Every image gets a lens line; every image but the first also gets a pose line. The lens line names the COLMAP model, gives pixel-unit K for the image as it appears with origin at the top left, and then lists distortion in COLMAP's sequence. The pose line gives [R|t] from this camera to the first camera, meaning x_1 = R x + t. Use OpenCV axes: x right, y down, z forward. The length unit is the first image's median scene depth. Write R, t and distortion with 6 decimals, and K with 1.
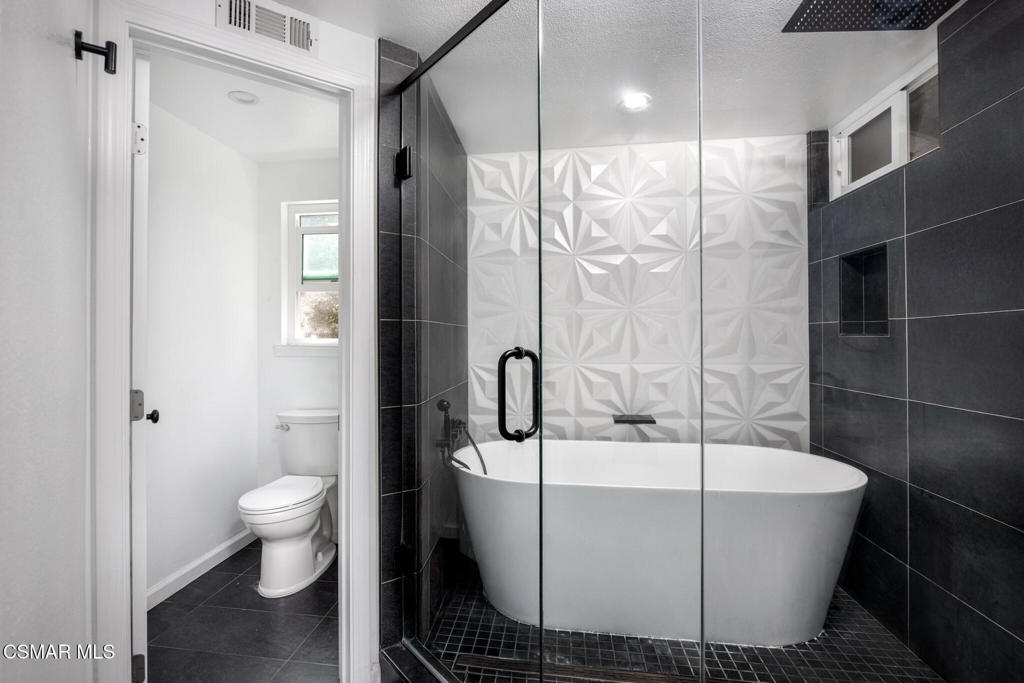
lens RADIAL K [[469.3, 0, 510.2], [0, 469.3, 333.8], [0, 0, 1]] dist [-0.000293, -0.000400]
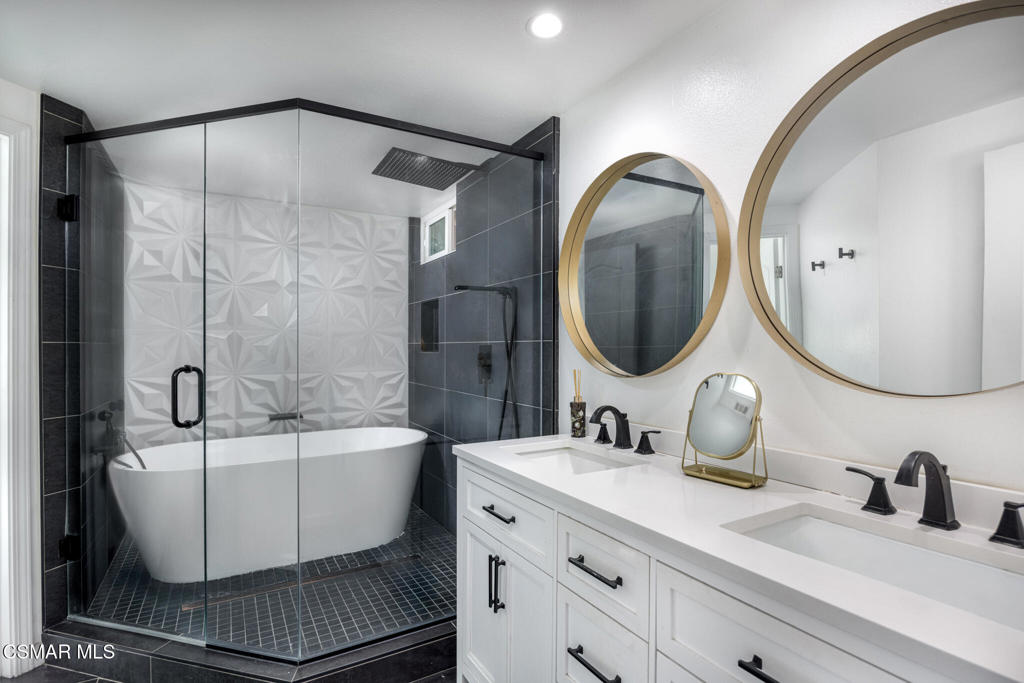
lens RADIAL K [[501.1, 0, 509.4], [0, 501.1, 337.5], [0, 0, 1]] dist [-0.015830, 0.001310]
pose [[0.814530, 0.005741, 0.580094, -0.039243], [-0.001030, 0.999964, -0.008449, -0.027313], [-0.580121, 0.006285, 0.814506, -0.512733]]
